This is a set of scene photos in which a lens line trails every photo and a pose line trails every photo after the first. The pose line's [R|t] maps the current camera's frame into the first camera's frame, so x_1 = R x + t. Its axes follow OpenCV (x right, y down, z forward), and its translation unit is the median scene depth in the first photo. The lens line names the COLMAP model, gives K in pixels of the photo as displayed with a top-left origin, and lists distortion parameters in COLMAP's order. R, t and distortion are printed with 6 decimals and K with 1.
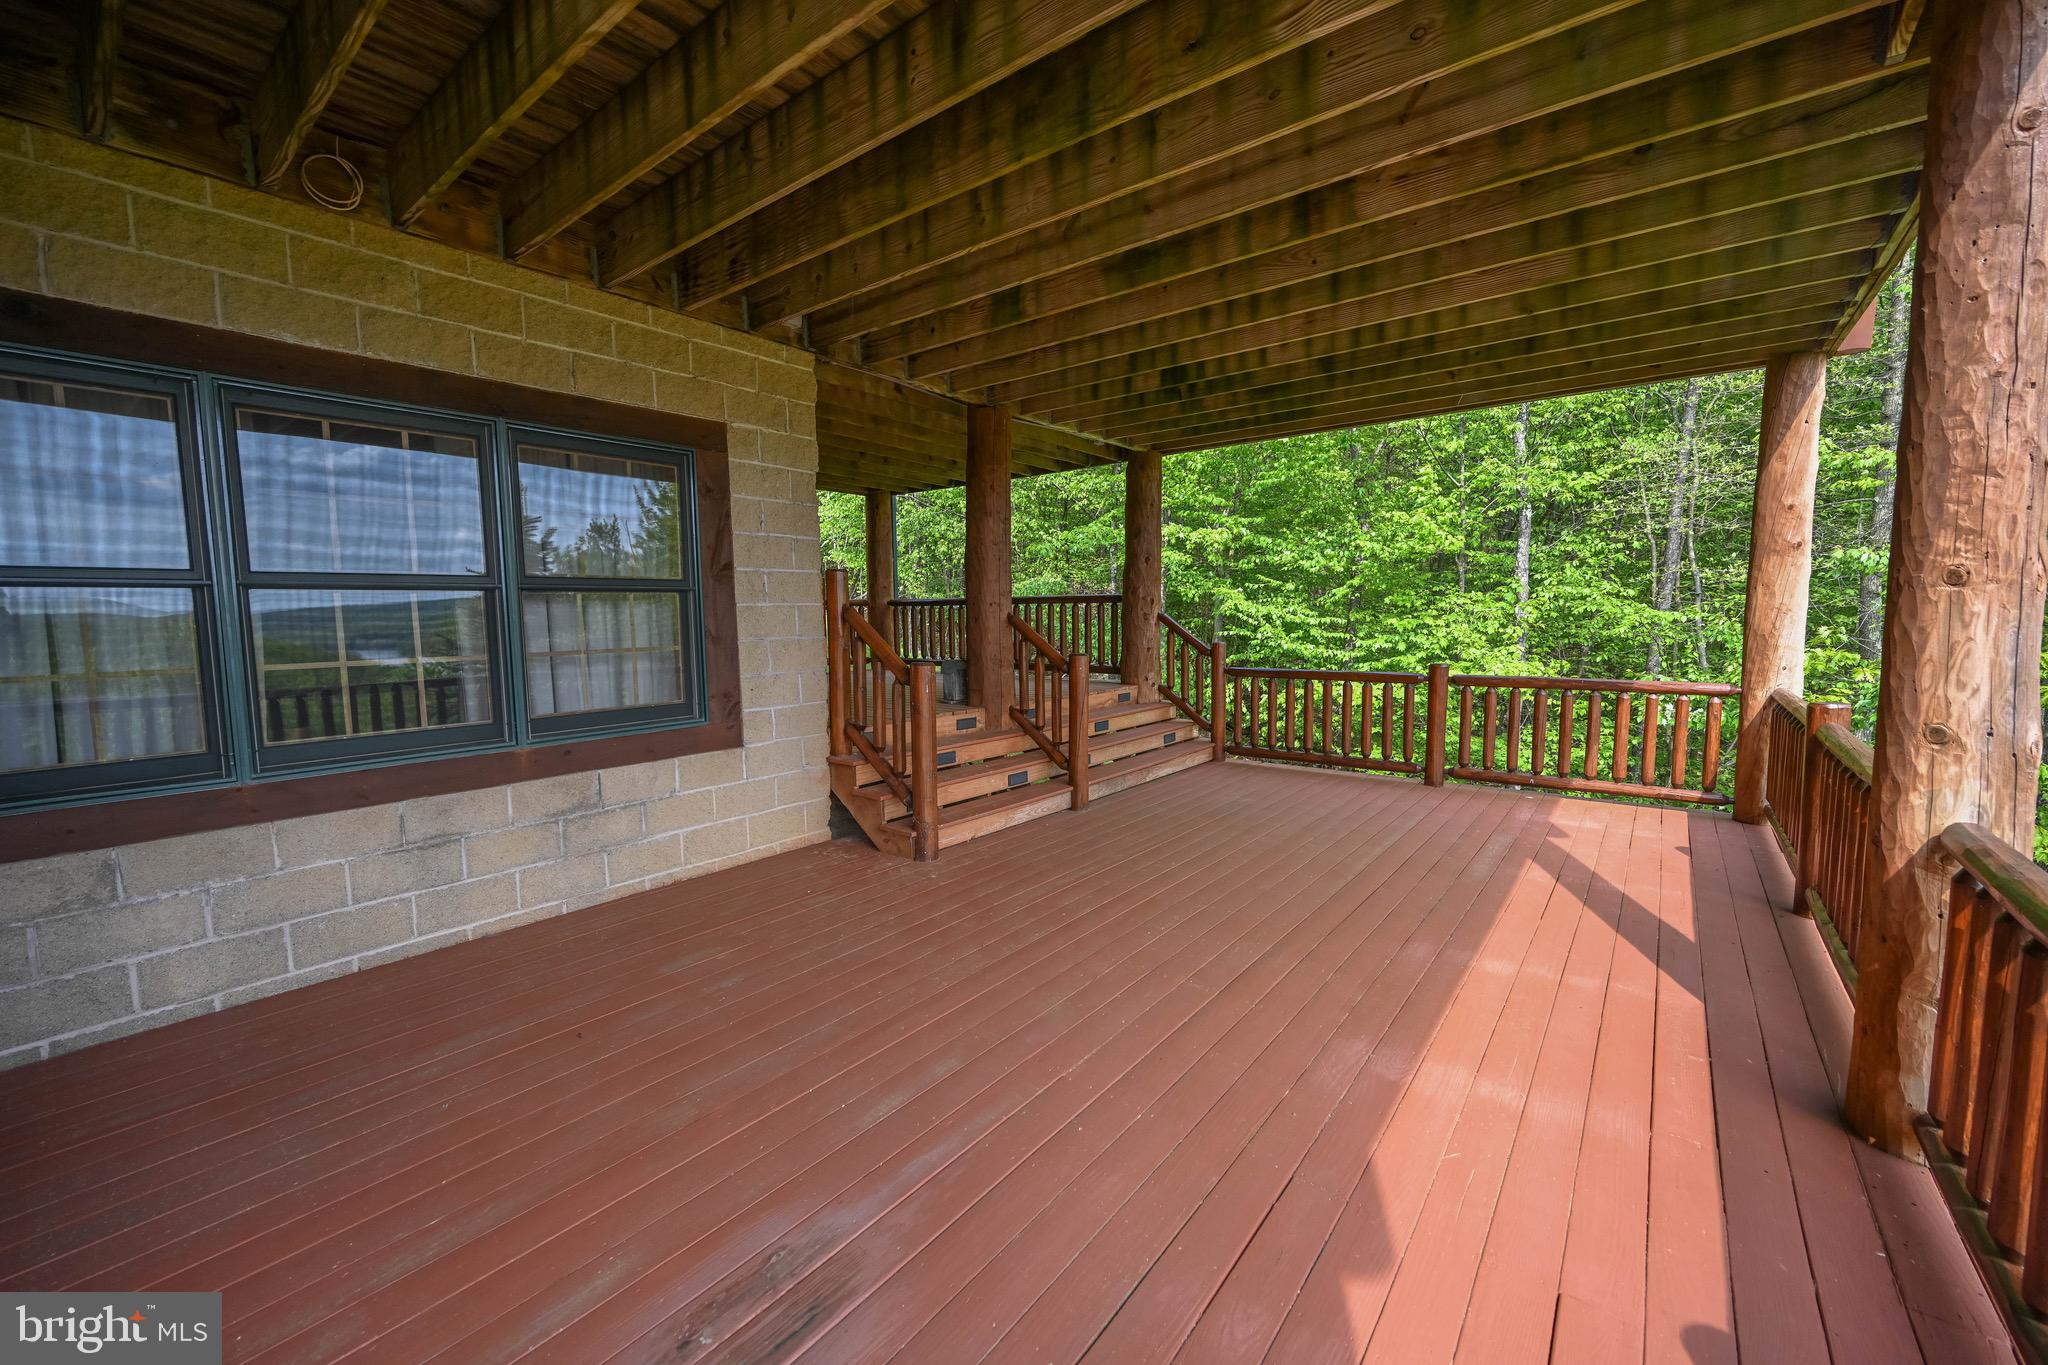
lens RADIAL K [[804.7, 0, 1030.2], [0, 804.7, 680.9], [0, 0, 1]] dist [-0.001900, 0.000569]
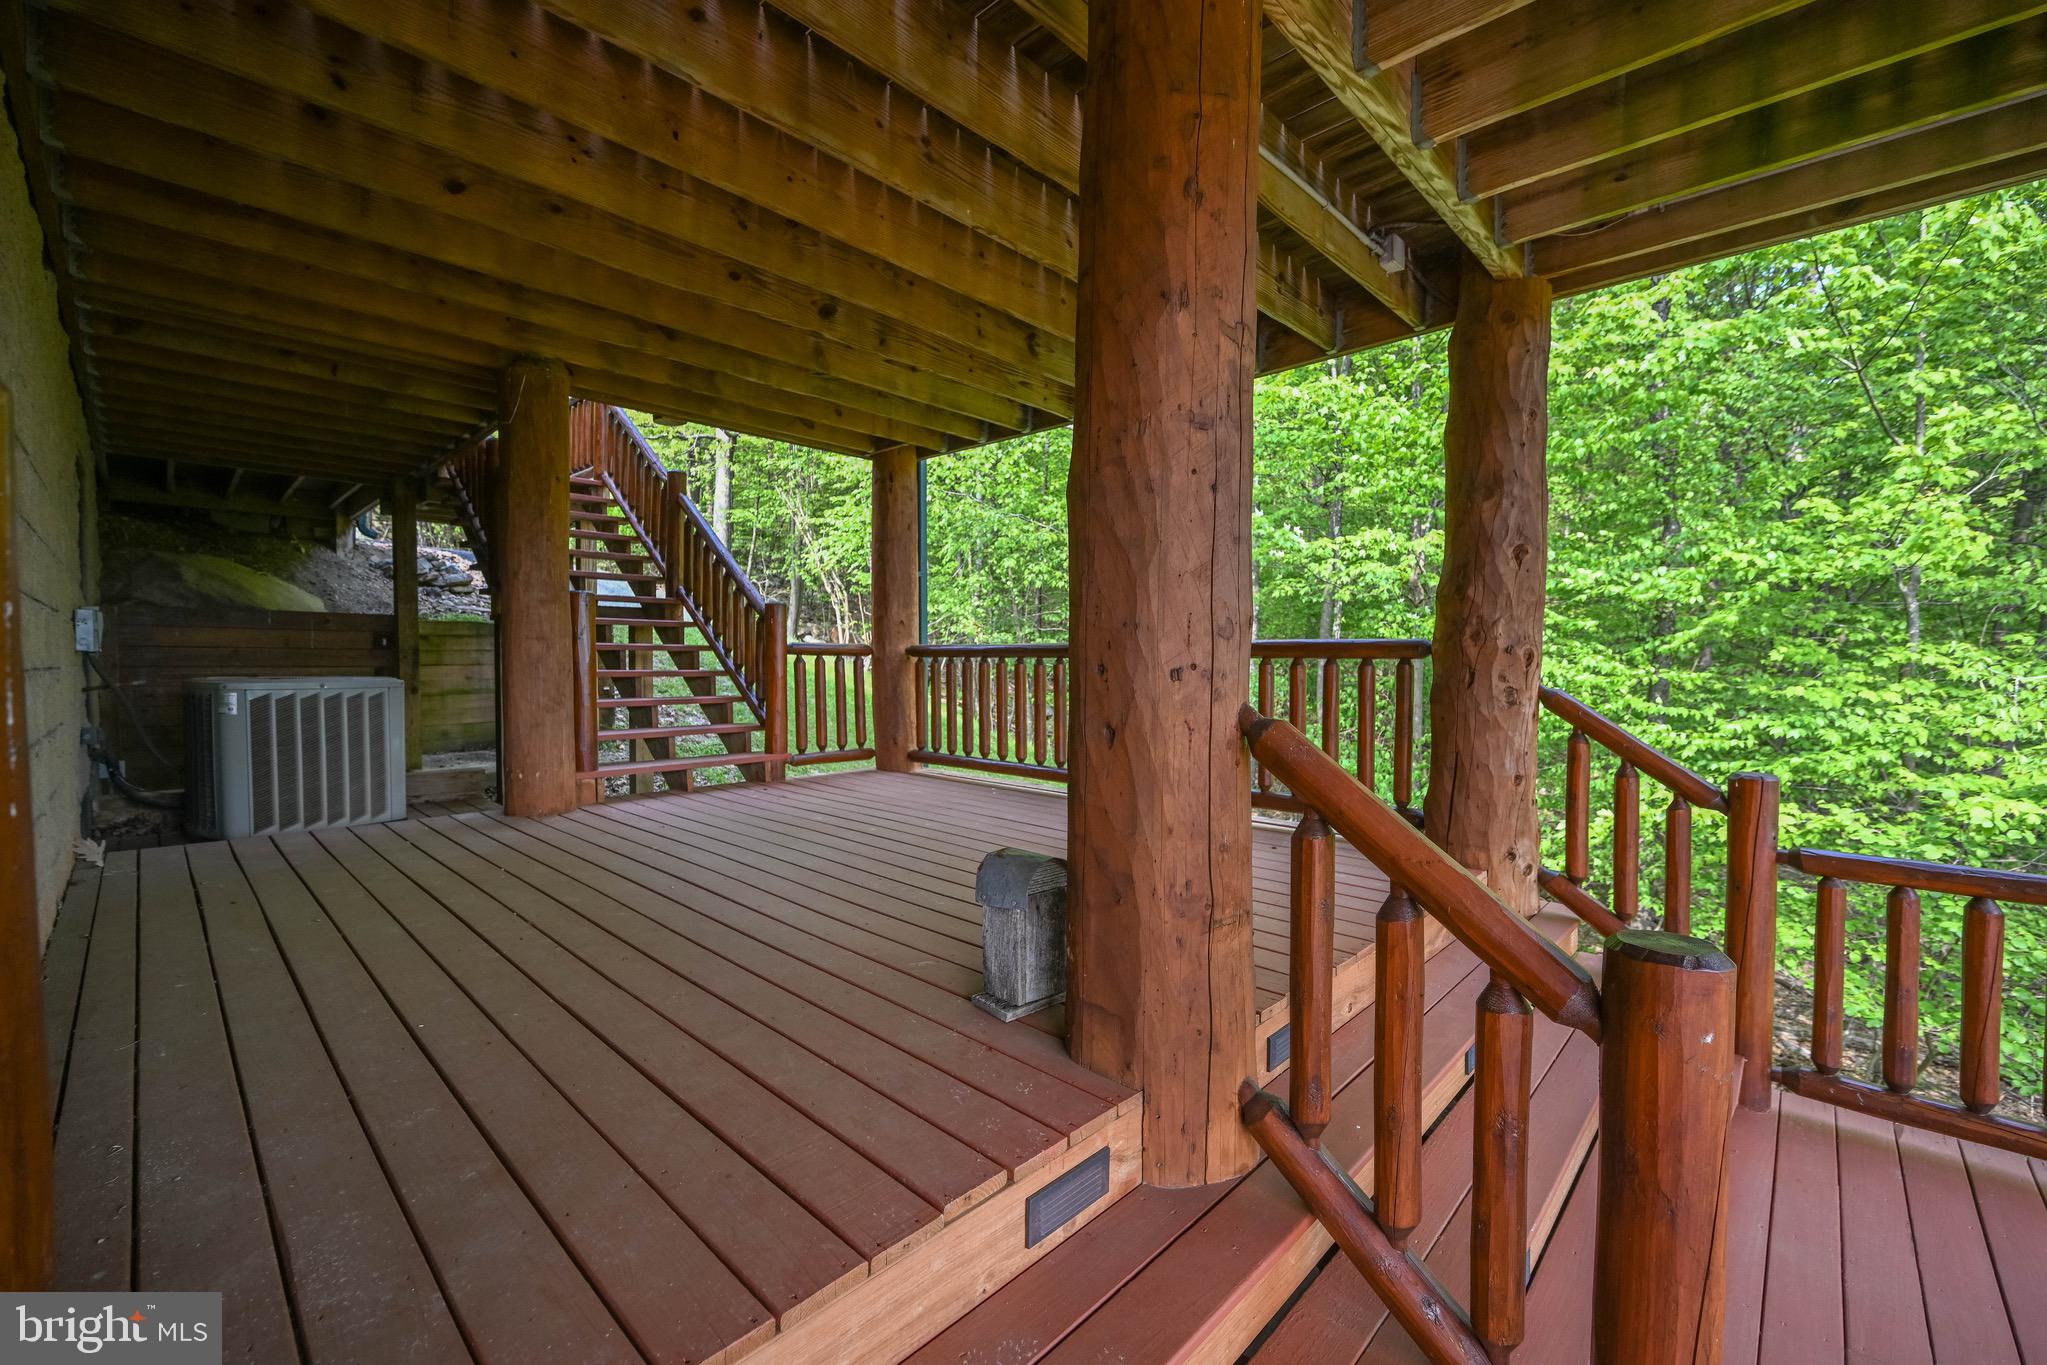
lens RADIAL K [[804.3, 0, 1024.6], [0, 804.3, 679.6], [0, 0, 1]] dist [-0.001900, 0.000569]
pose [[0.995368, 0.014438, -0.095049, -0.055782], [-0.019645, 0.998344, -0.054076, -0.062235], [0.094111, 0.055692, 0.994003, 0.587506]]
